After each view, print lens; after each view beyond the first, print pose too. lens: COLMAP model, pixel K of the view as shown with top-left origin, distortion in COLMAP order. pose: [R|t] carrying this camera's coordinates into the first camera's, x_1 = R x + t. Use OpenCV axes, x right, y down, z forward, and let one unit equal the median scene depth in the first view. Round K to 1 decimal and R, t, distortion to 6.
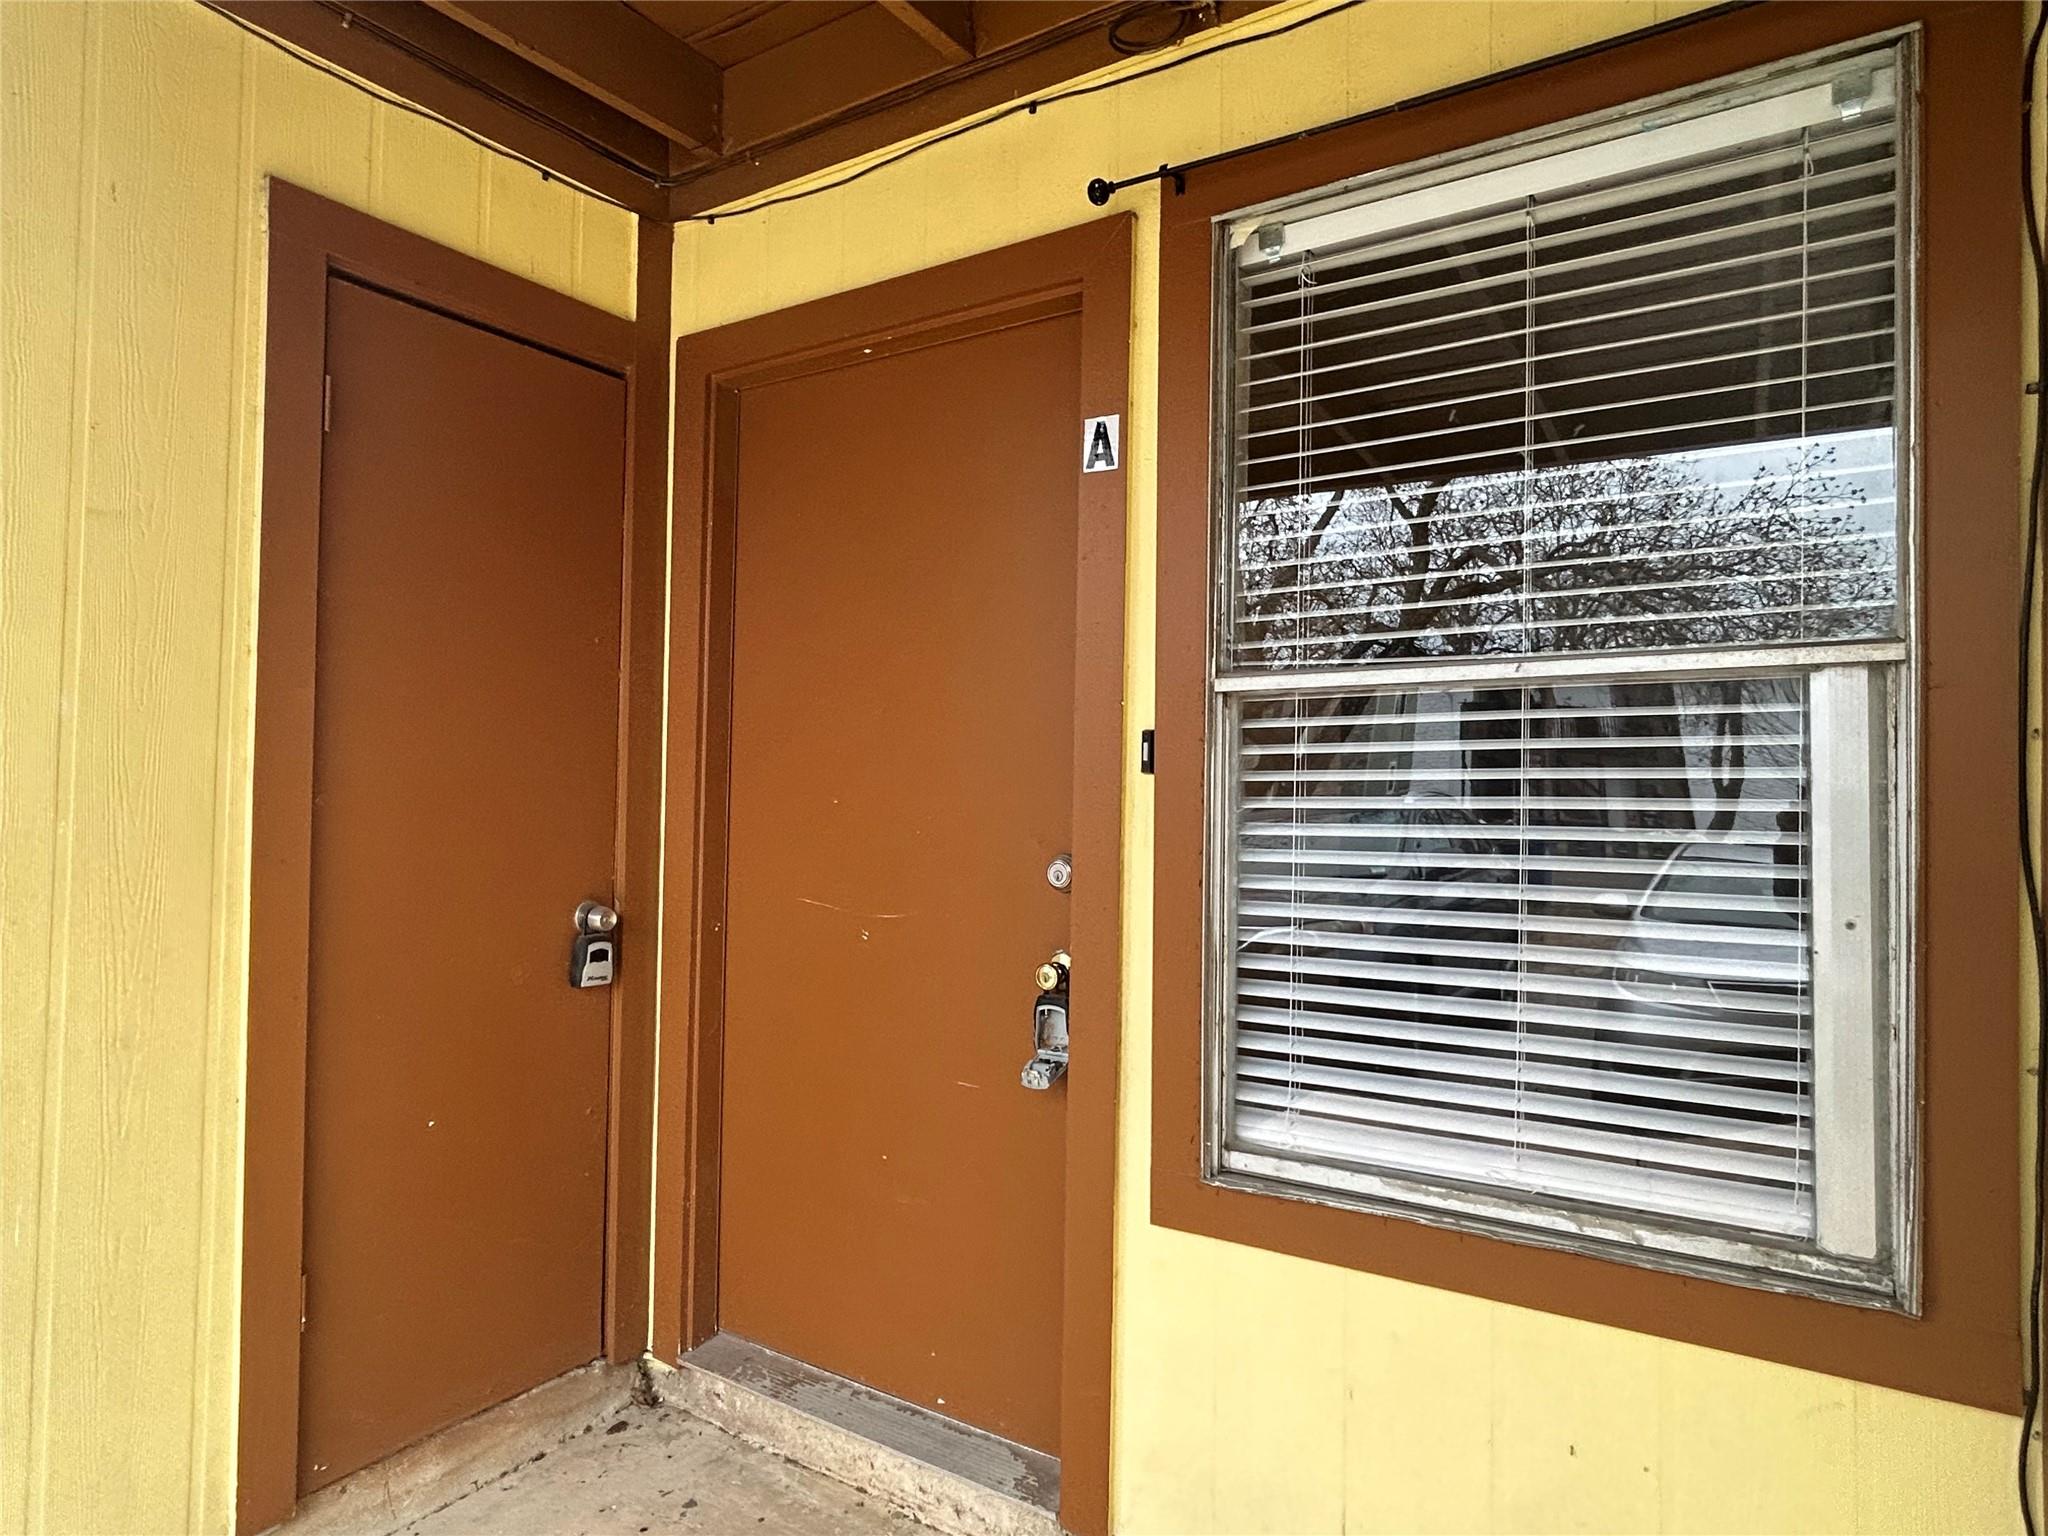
lens RADIAL K [[1192.6, 0, 1020.6], [0, 1192.6, 765.5], [0, 0, 1]] dist [-0.001514, -0.001602]
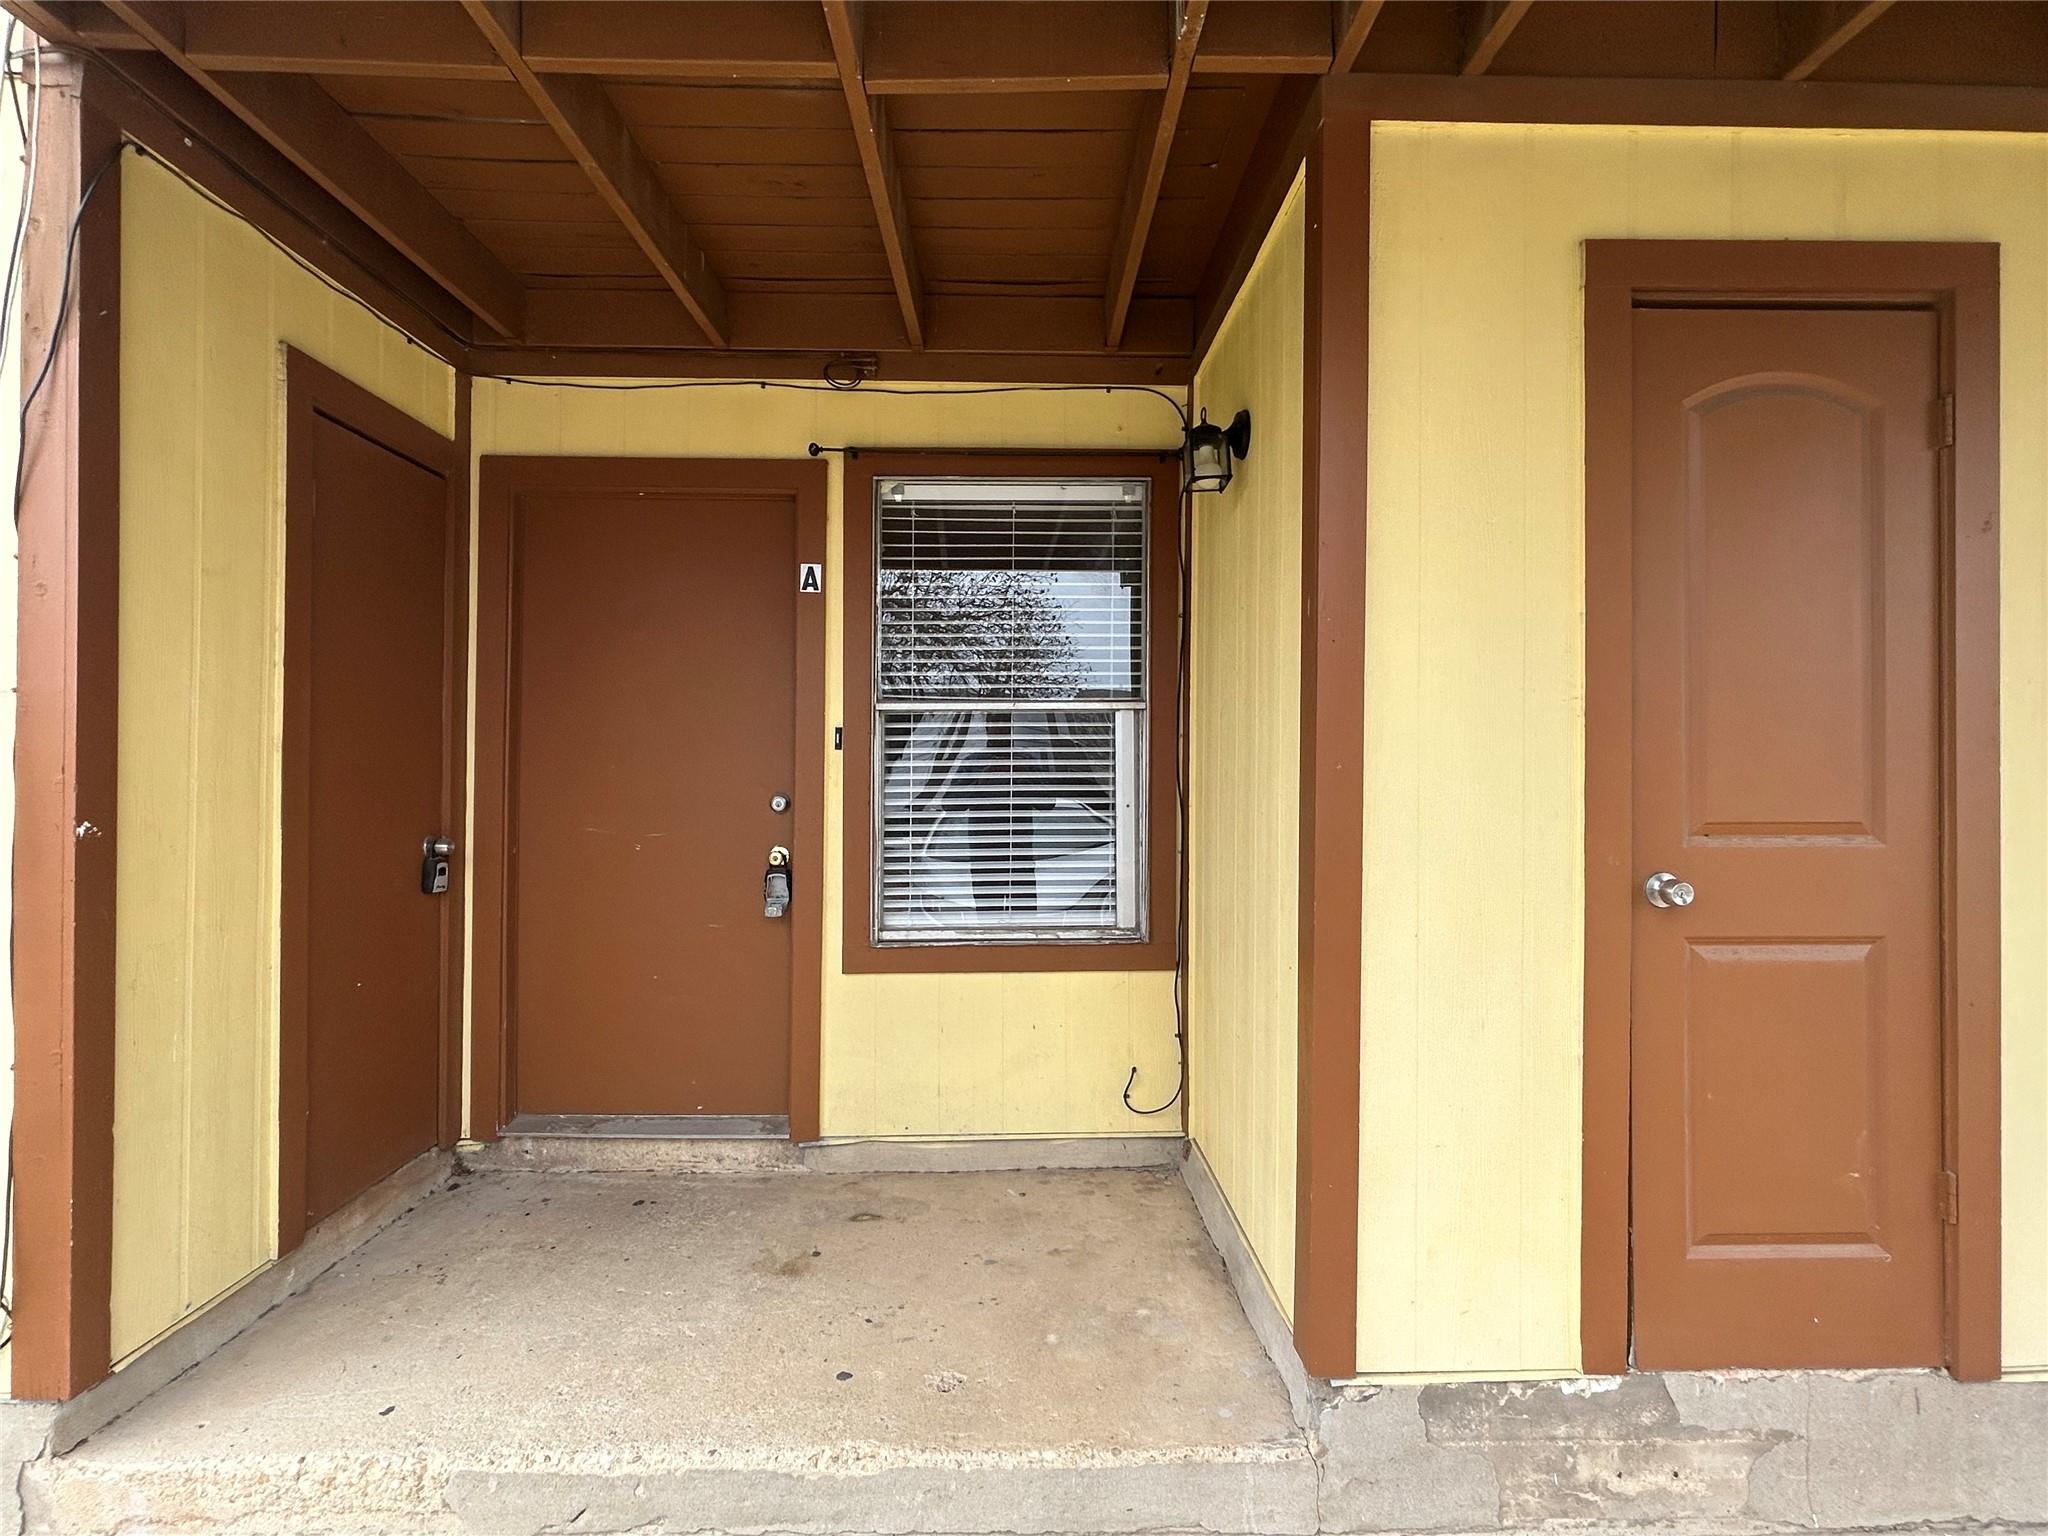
lens RADIAL K [[1007.4, 0, 1024.0], [0, 1007.4, 768.0], [0, 0, 1]] dist [-0.000235, -0.000049]
pose [[0.826589, -0.007414, 0.562757, -0.573721], [-0.004141, 0.999806, 0.019254, 0.003852], [-0.562791, -0.018245, 0.826398, -0.552072]]
